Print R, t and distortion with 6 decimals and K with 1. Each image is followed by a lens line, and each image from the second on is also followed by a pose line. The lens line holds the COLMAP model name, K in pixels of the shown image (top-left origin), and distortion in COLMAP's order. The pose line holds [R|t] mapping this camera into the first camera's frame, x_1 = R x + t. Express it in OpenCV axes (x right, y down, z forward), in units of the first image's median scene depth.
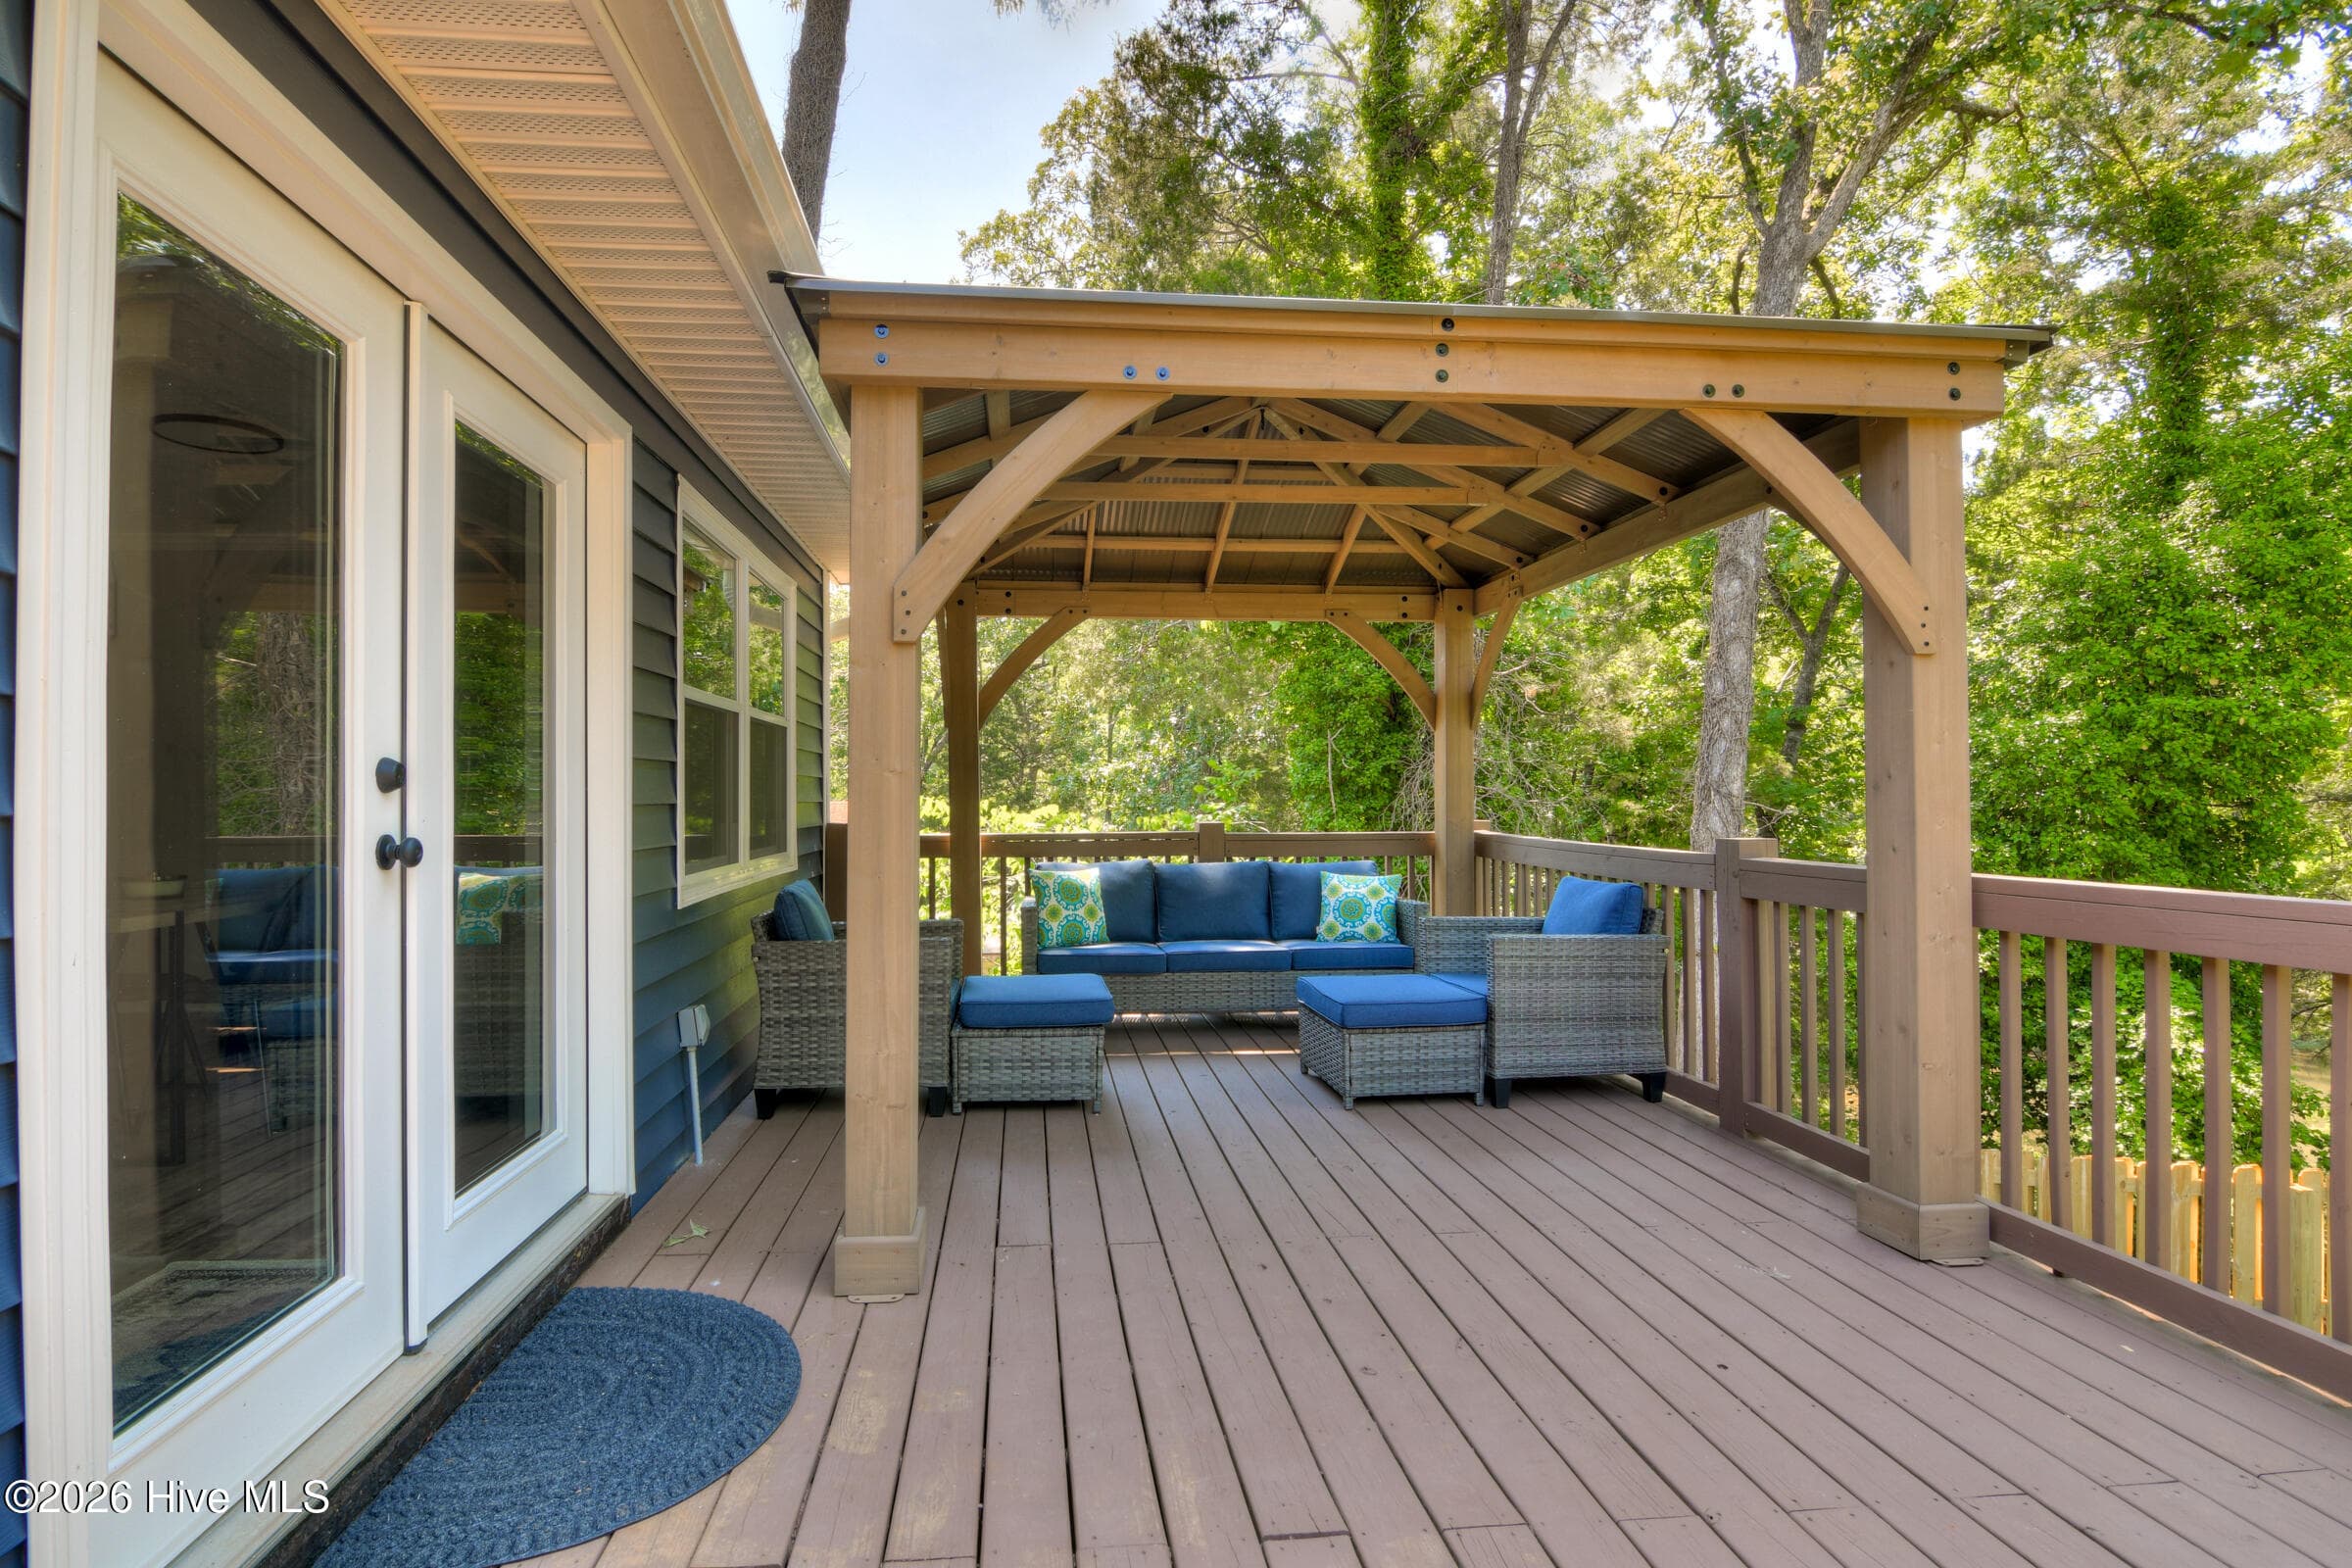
lens RADIAL K [[1164.9, 0, 1180.0], [0, 1164.9, 821.4], [0, 0, 1]] dist [0.000171, -0.011864]
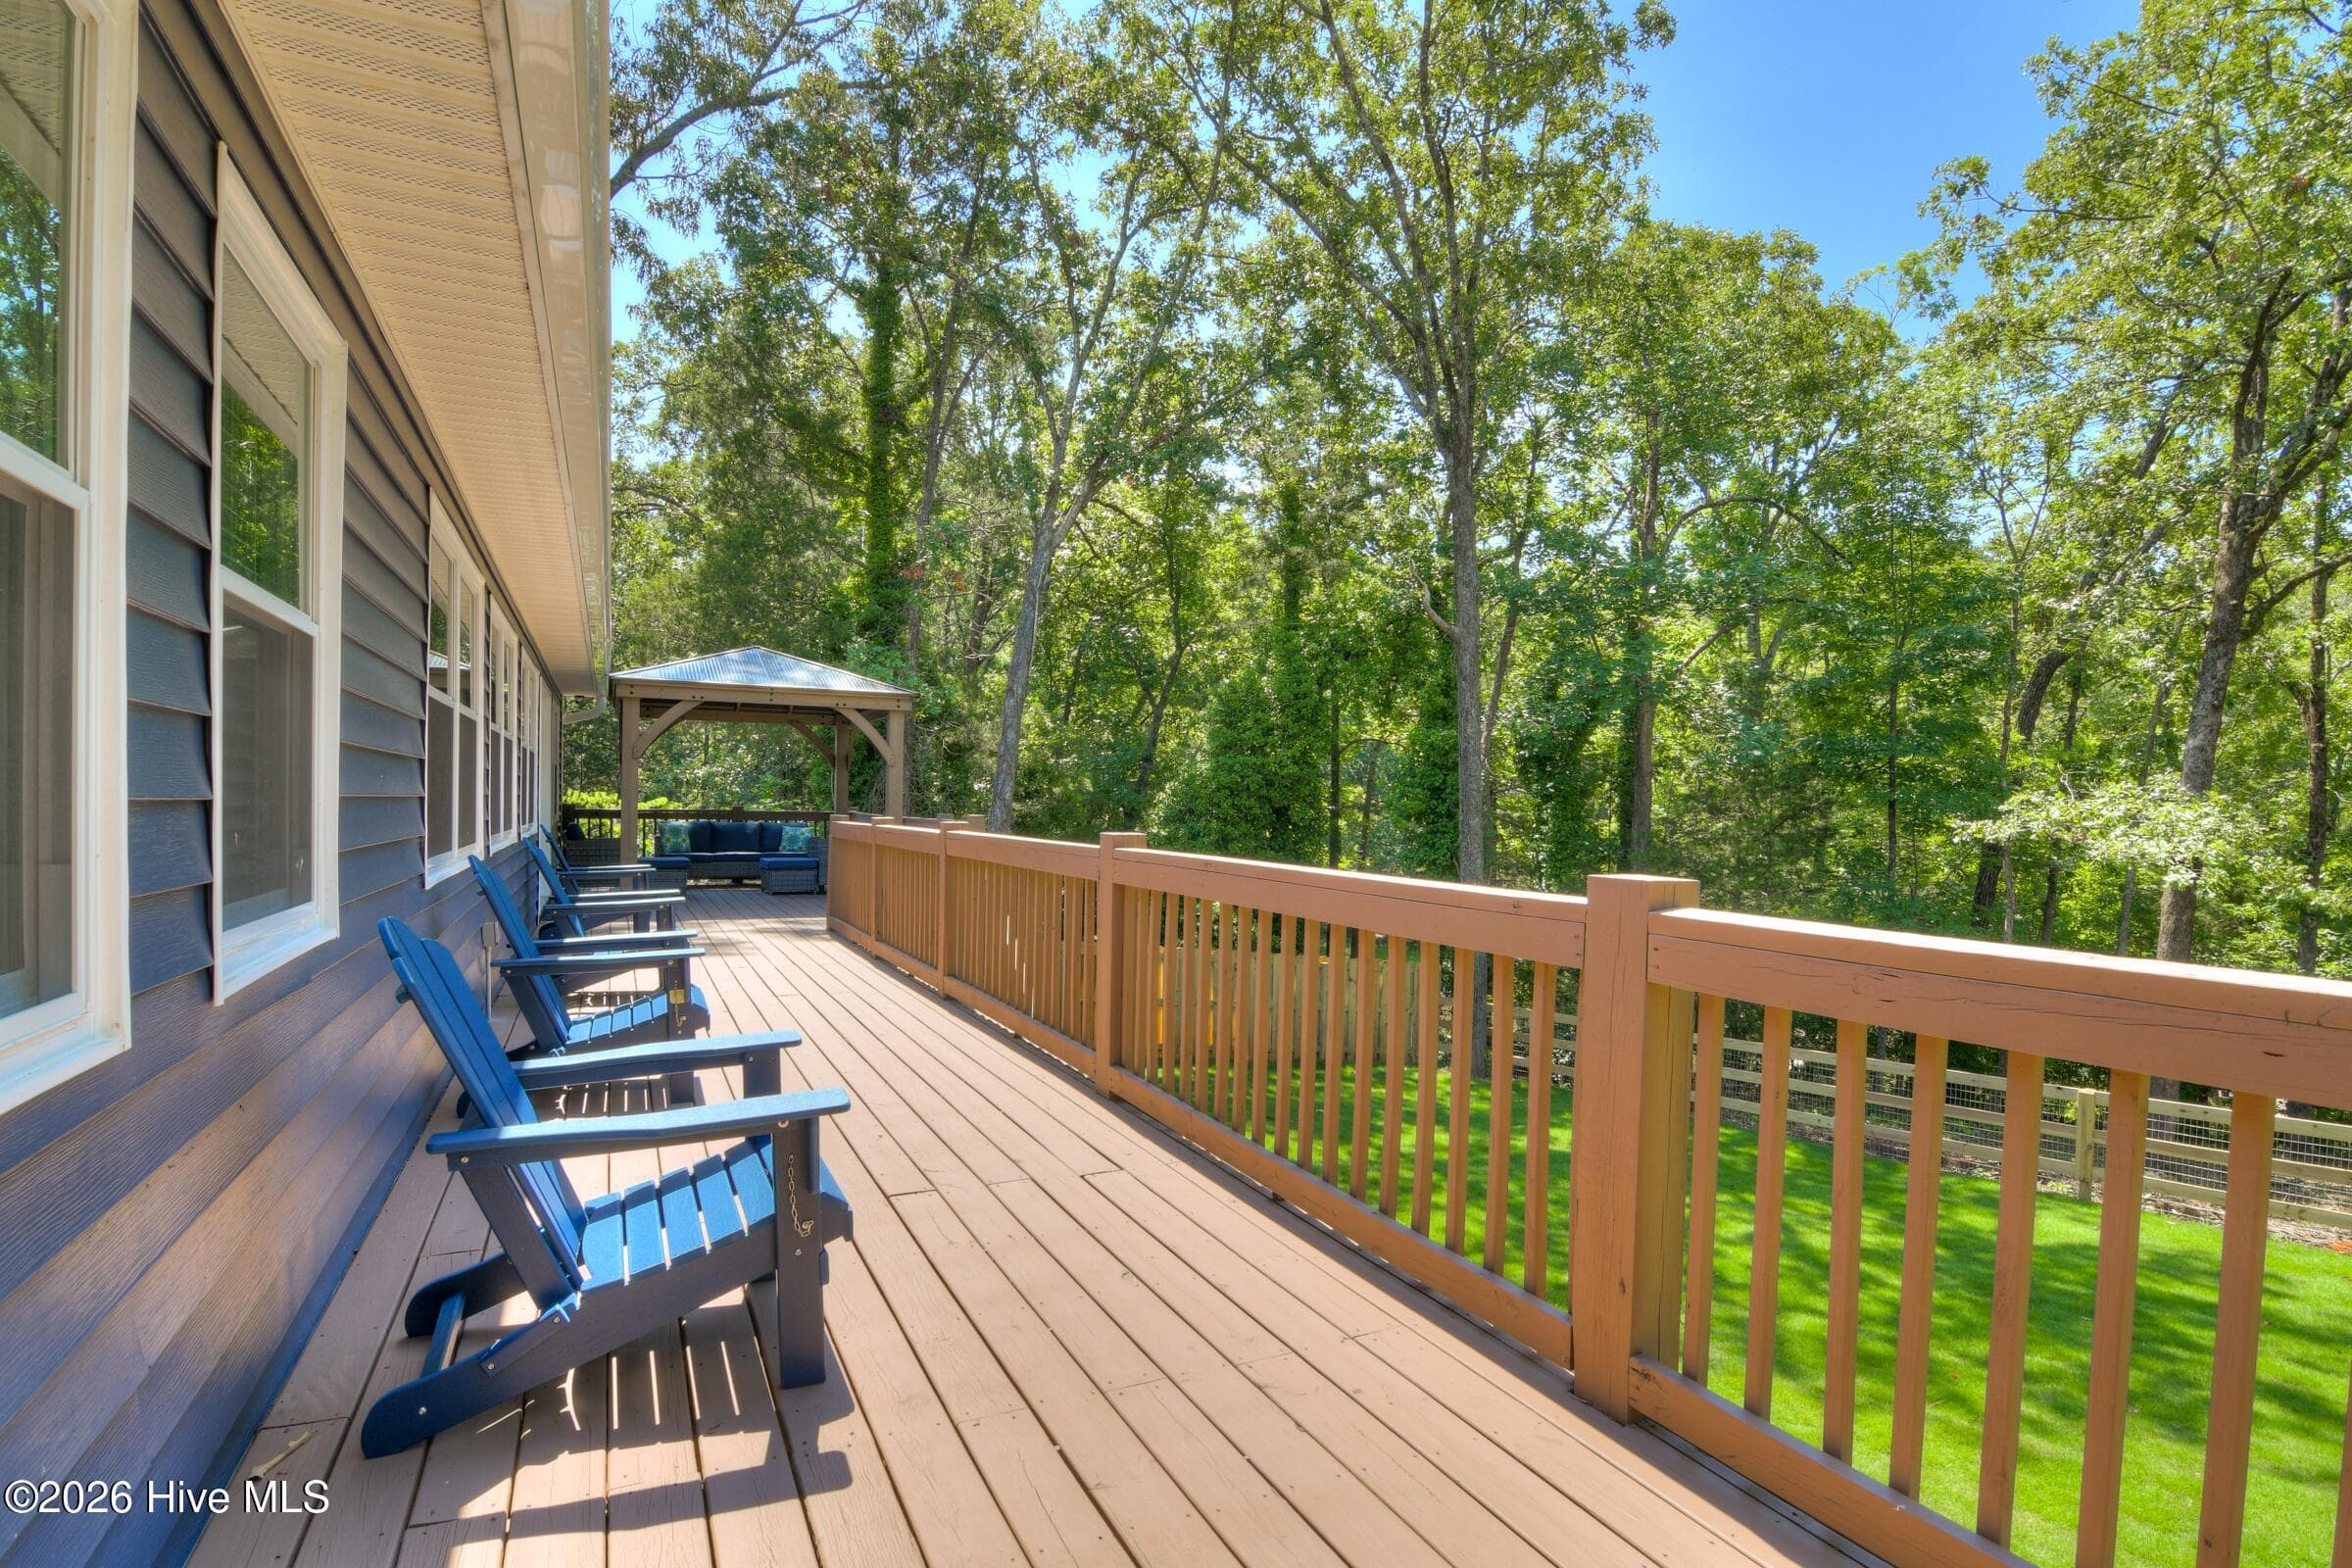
lens RADIAL K [[1164.9, 0, 1180.0], [0, 1164.9, 821.4], [0, 0, 1]] dist [0.000171, -0.011864]
pose [[0.948153, 0.011762, 0.317598, 0.069465], [-0.011561, 0.999930, -0.002517, 0.015186], [-0.317605, -0.001286, 0.948222, -0.850856]]
